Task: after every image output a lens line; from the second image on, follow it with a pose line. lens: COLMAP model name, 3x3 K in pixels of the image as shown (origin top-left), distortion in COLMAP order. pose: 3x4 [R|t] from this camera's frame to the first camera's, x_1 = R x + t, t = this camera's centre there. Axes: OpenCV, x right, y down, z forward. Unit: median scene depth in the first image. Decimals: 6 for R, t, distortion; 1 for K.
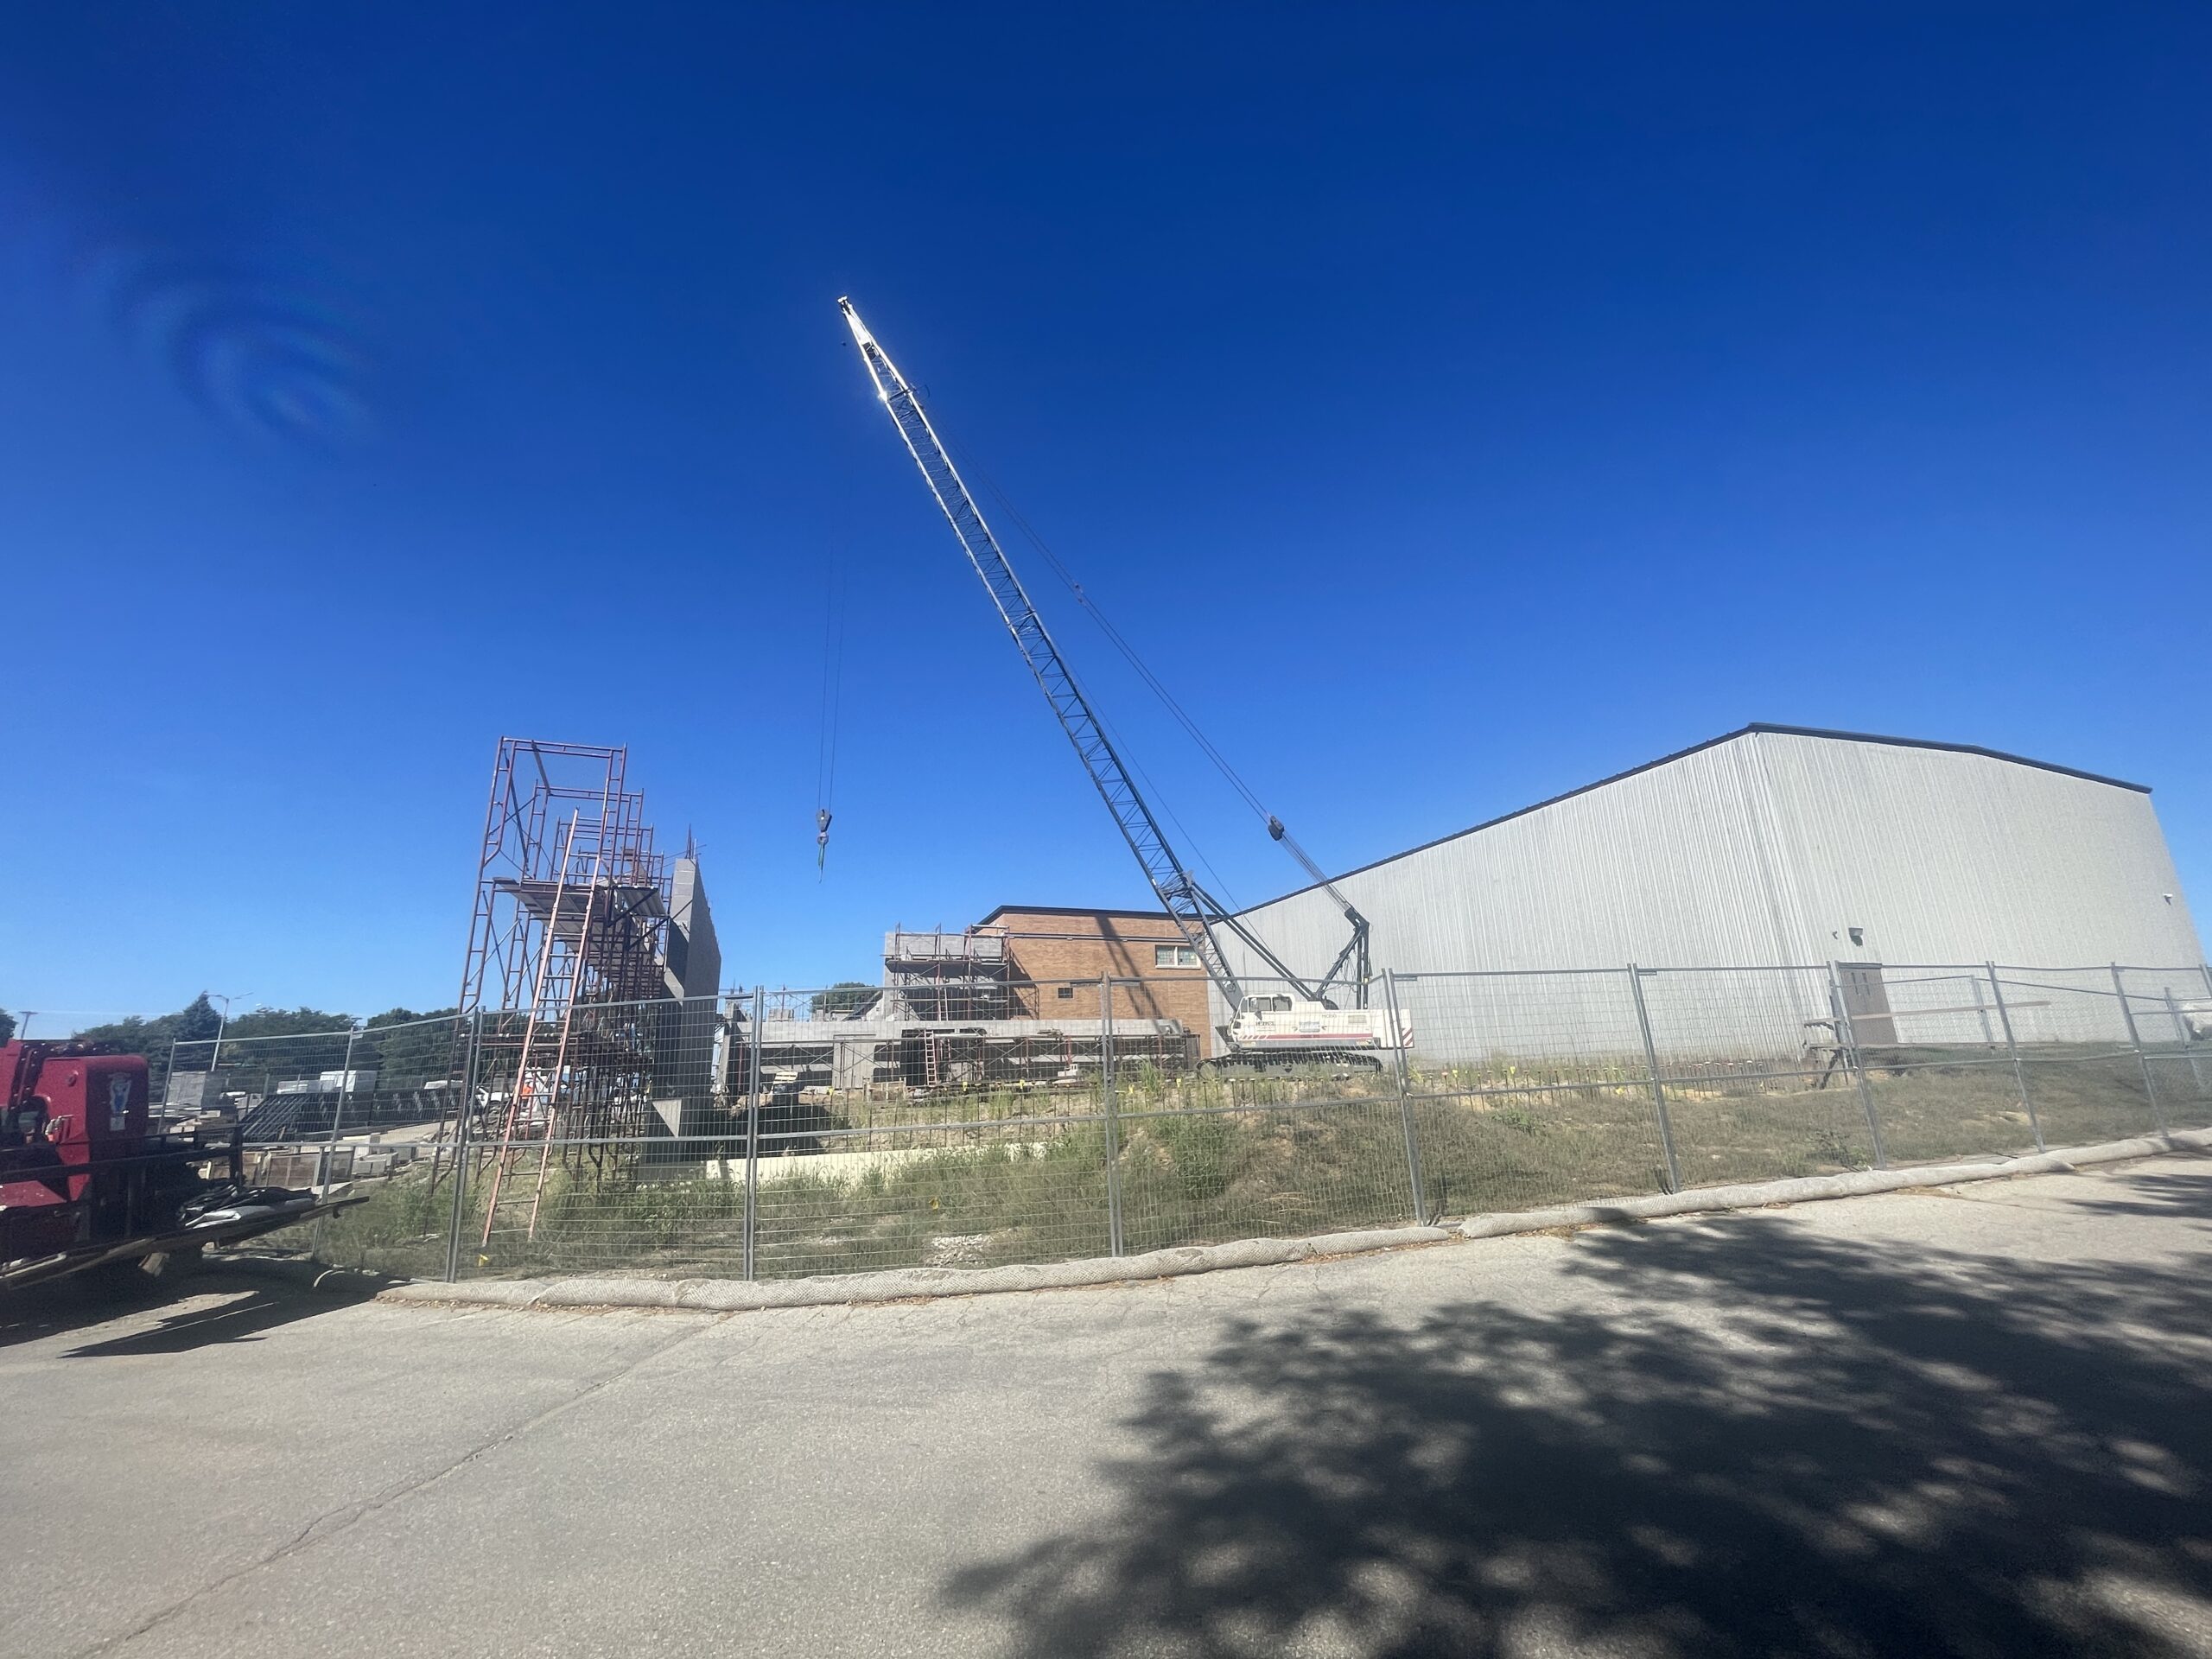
lens RADIAL K [[881.3, 0, 1106.0], [0, 881.3, 829.5], [0, 0, 1]] dist [-0.000476, -0.000525]
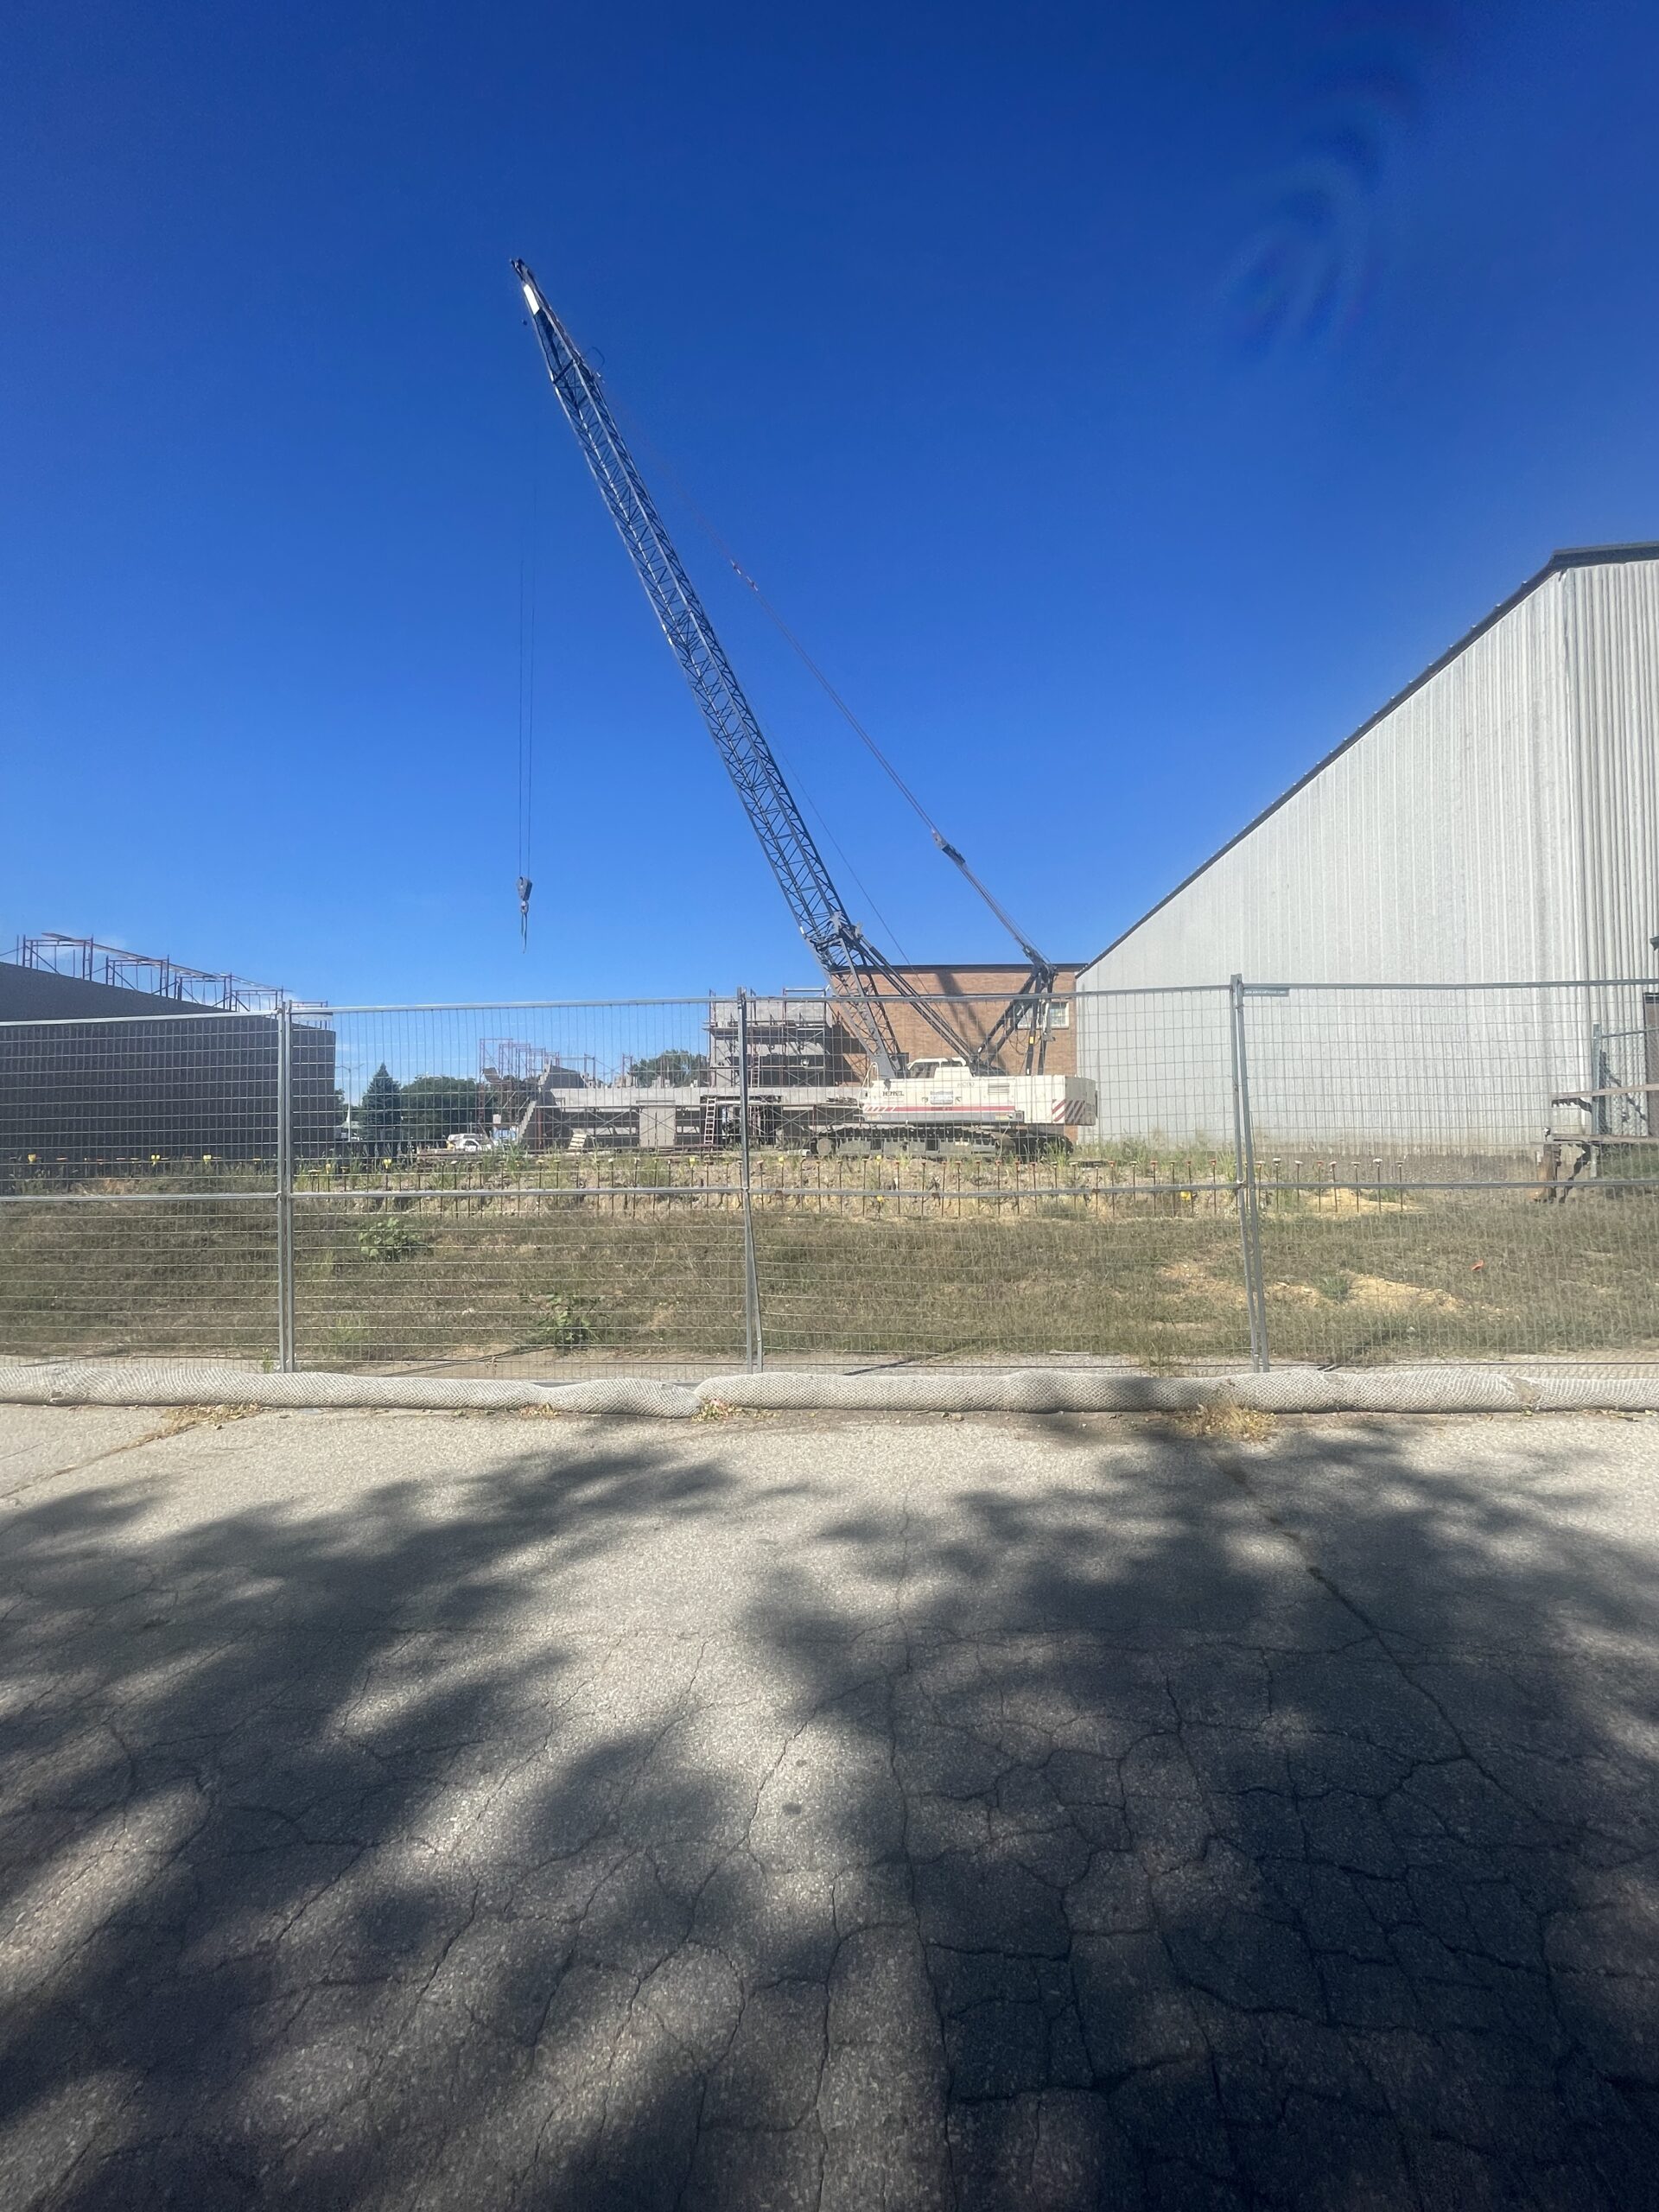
lens RADIAL K [[896.1, 0, 817.7], [0, 896.1, 1104.9], [0, 0, 1]] dist [0.002941, 0.000472]
pose [[0.910517, 0.009356, -0.413366, 0.285401], [0.087831, 0.972551, 0.215477, 0.025063], [0.404036, -0.232501, 0.884702, 0.131470]]
